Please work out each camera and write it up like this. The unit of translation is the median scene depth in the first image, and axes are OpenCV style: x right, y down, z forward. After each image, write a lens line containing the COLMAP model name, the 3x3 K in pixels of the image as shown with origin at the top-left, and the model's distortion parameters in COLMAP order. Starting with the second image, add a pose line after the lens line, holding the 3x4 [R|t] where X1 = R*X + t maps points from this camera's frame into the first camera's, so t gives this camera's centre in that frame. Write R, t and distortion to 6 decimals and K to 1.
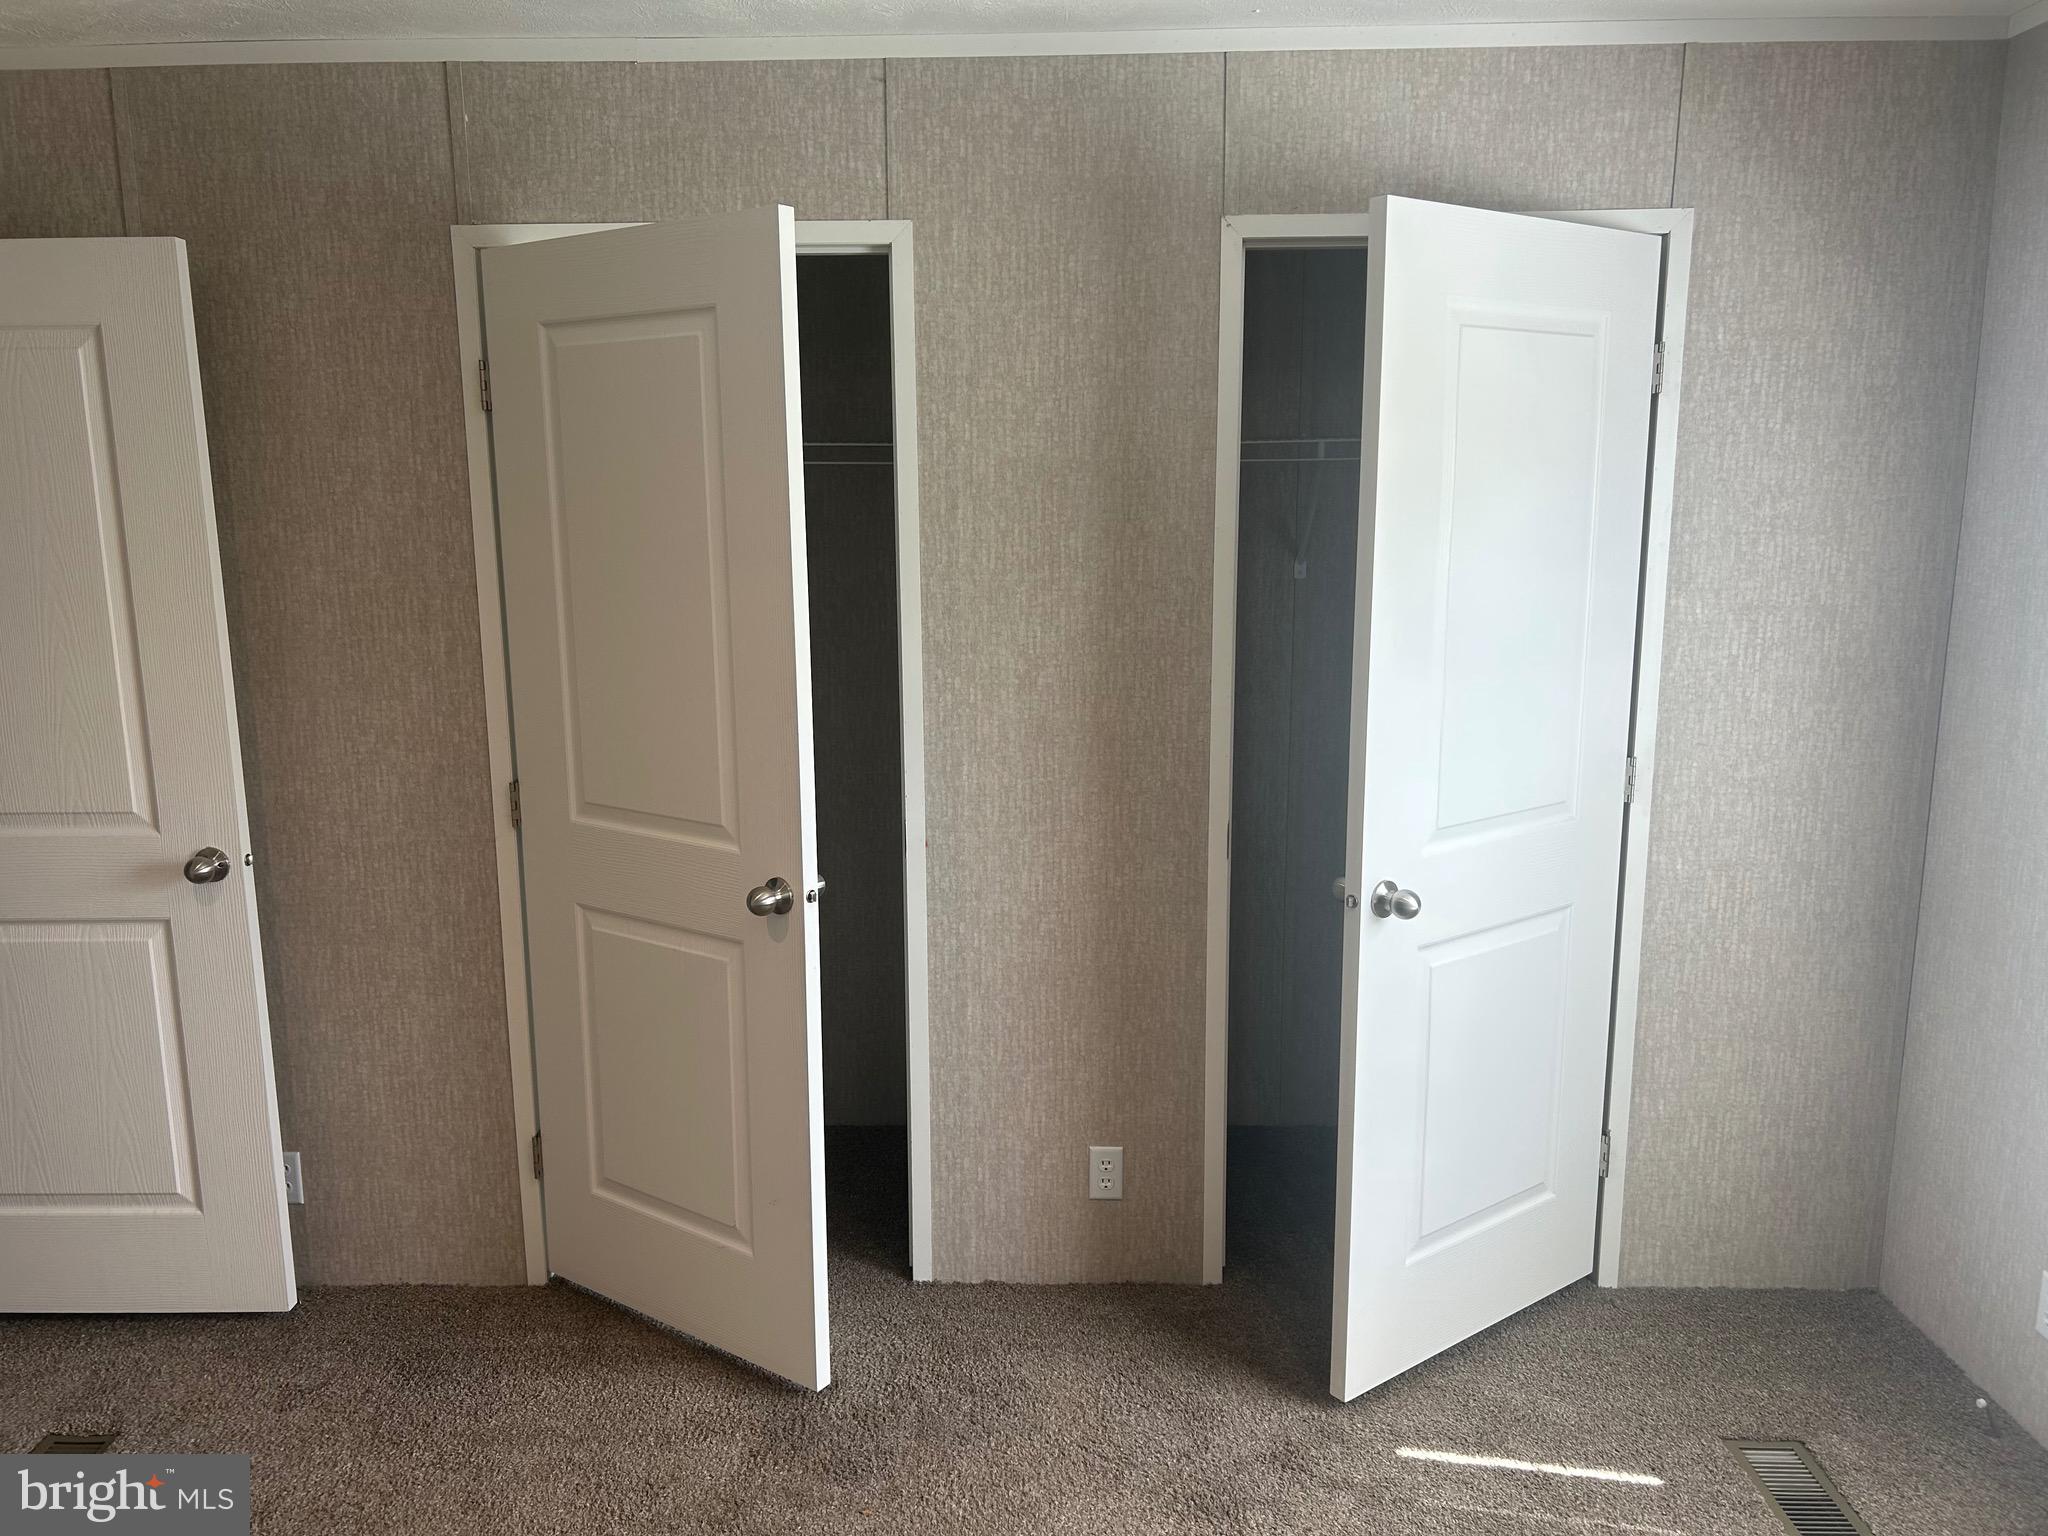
lens RADIAL K [[1535.3, 0, 1023.6], [0, 1535.3, 781.9], [0, 0, 1]] dist [0.064906, -0.076359]
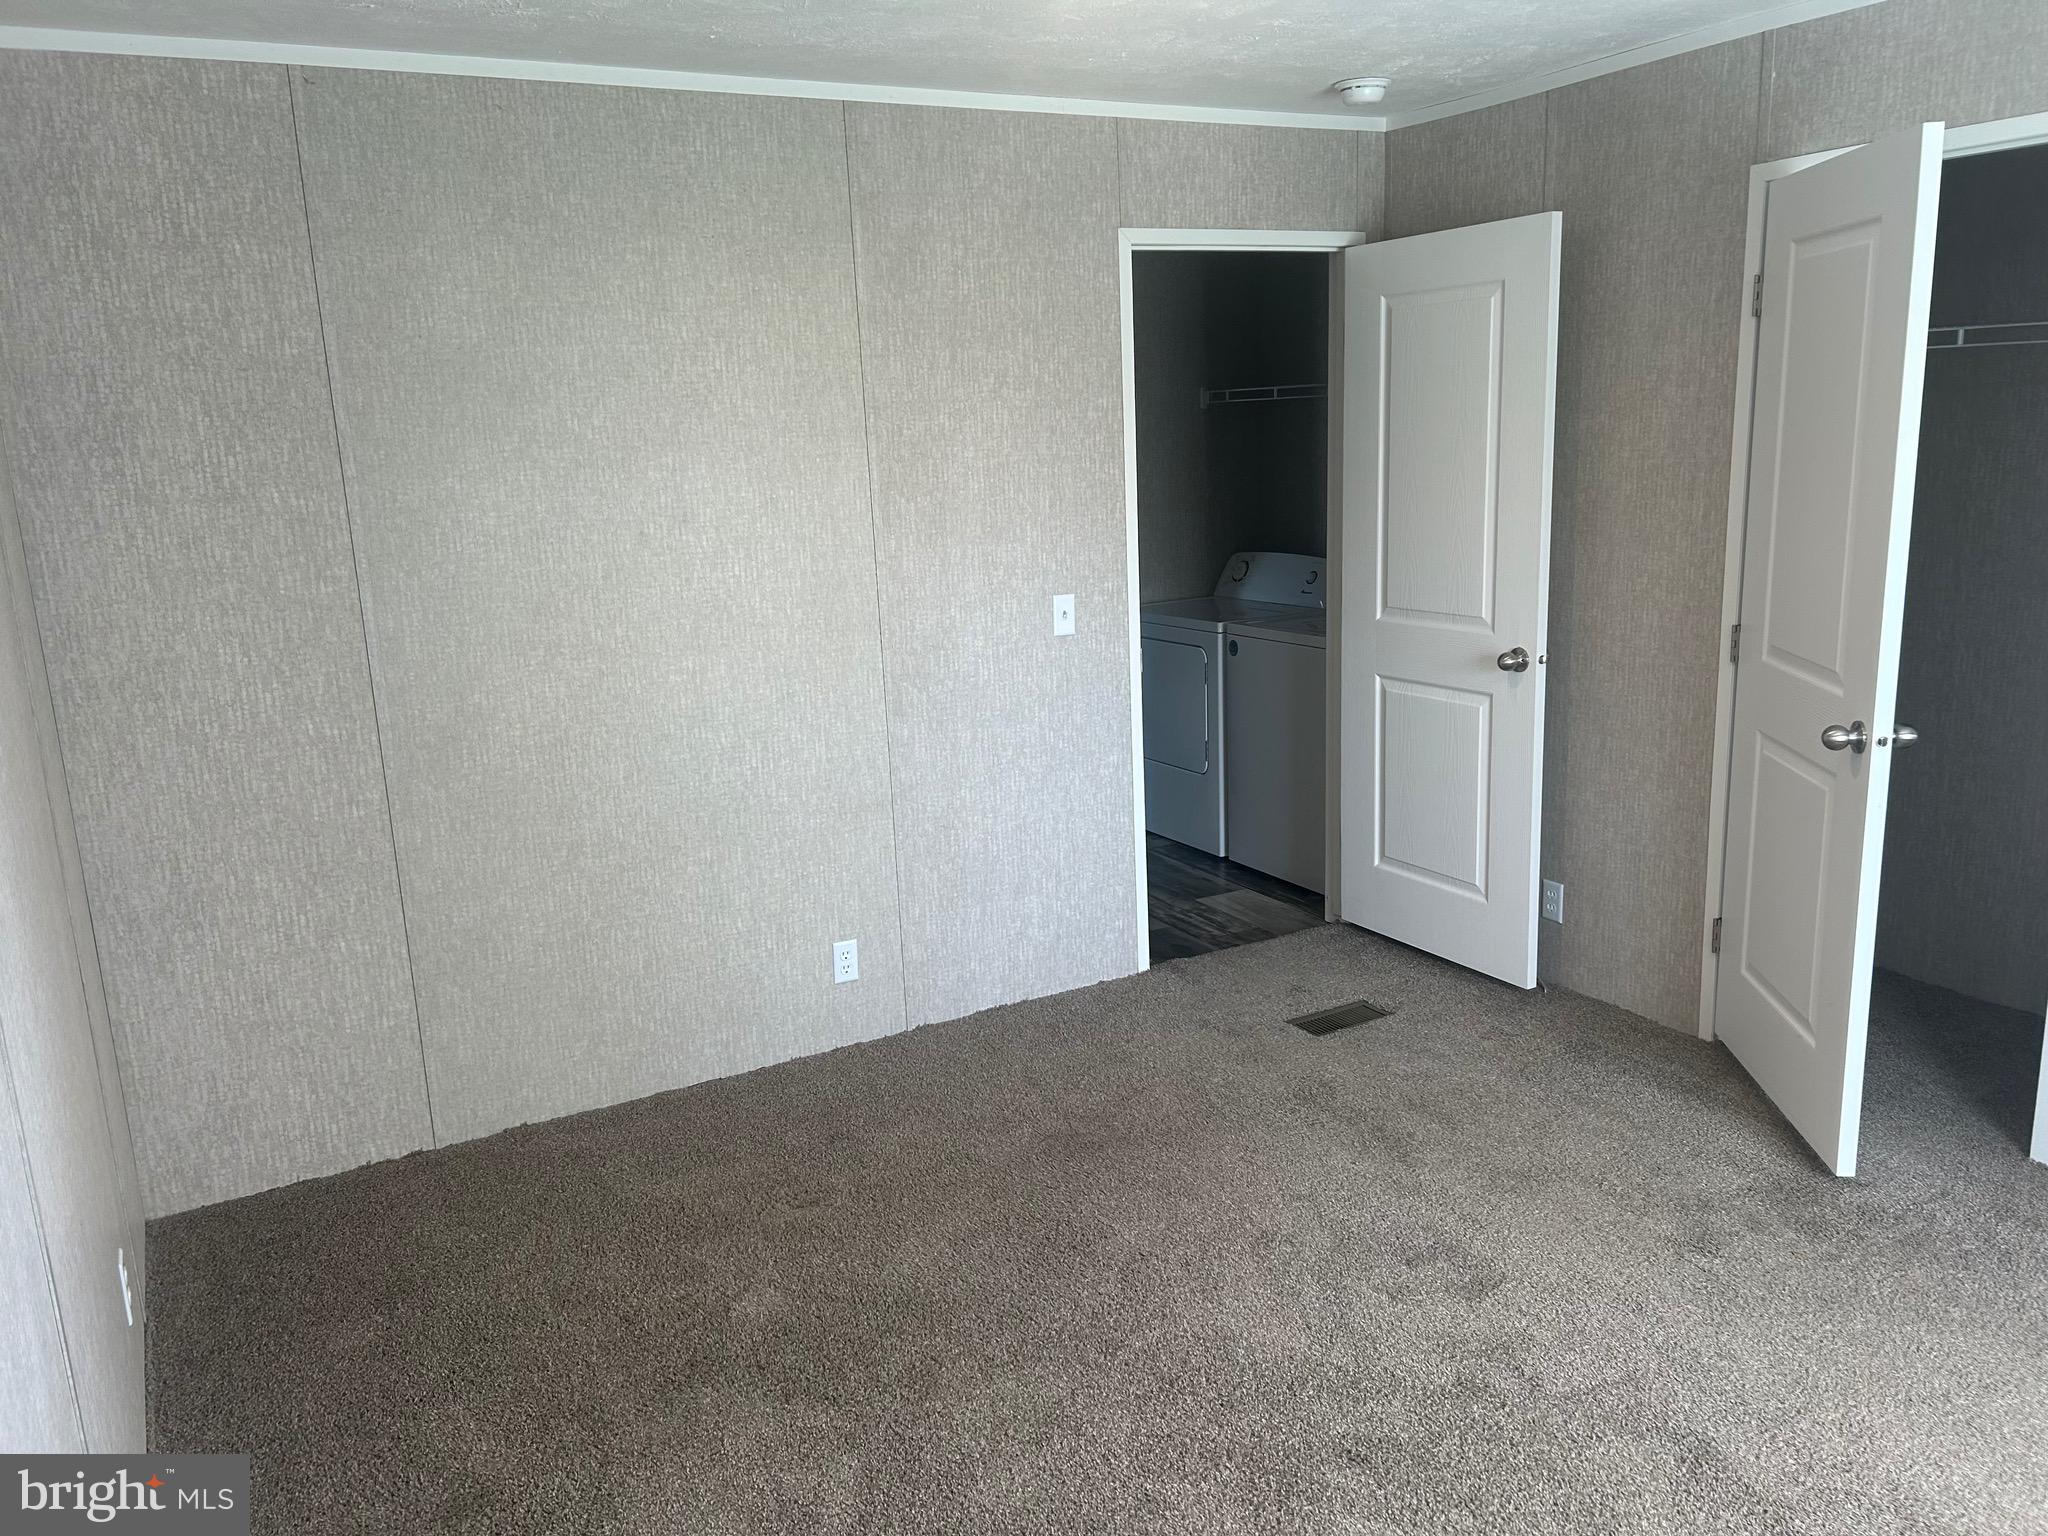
lens RADIAL K [[1535.3, 0, 1020.5], [0, 1535.3, 755.7], [0, 0, 1]] dist [0.064906, -0.076359]
pose [[0.498776, 0.171165, -0.849662, 0.463115], [-0.122223, 0.984400, 0.126559, 0.016626], [0.858070, 0.040724, 0.511915, -0.108469]]
